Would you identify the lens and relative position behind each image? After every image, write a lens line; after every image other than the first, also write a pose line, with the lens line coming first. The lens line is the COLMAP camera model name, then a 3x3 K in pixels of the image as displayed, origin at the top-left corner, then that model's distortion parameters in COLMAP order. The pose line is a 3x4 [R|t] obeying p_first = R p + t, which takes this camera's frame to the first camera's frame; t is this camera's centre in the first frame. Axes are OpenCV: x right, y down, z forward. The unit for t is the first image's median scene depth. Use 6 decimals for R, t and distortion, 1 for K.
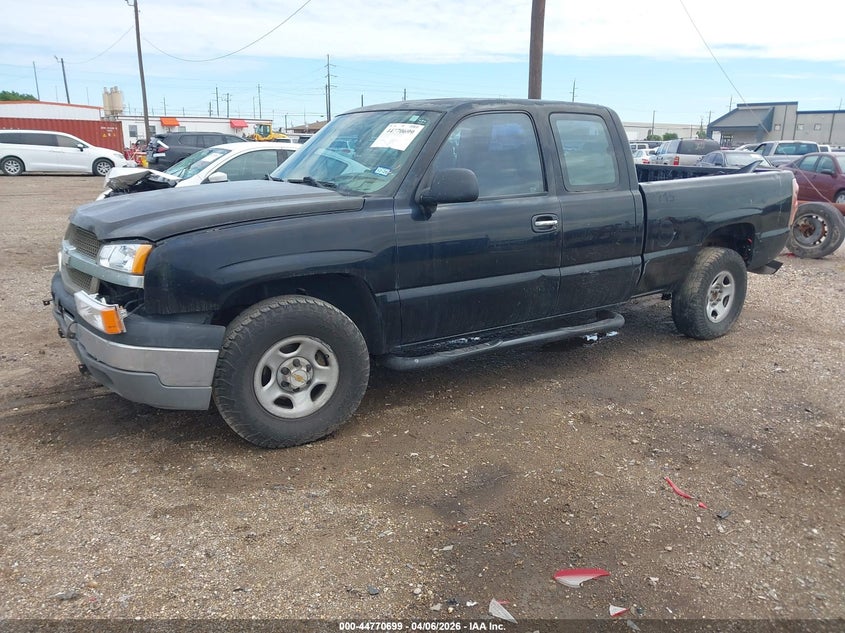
lens RADIAL K [[666.5, 0, 422.5], [0, 666.5, 316.5], [0, 0, 1]] dist [-0.006354, -0.002485]
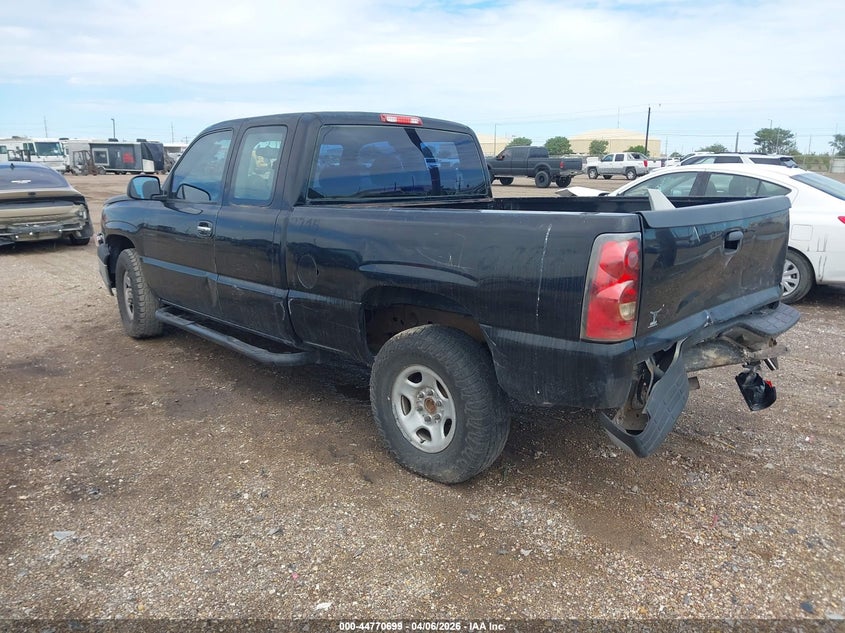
lens RADIAL K [[666.5, 0, 422.5], [0, 666.5, 316.5], [0, 0, 1]] dist [-0.006354, -0.002485]
pose [[0.179637, 0.218579, -0.959142, 1.305675], [-0.249131, 0.953326, 0.170594, -0.273879], [0.951664, 0.208308, 0.225707, 1.106482]]
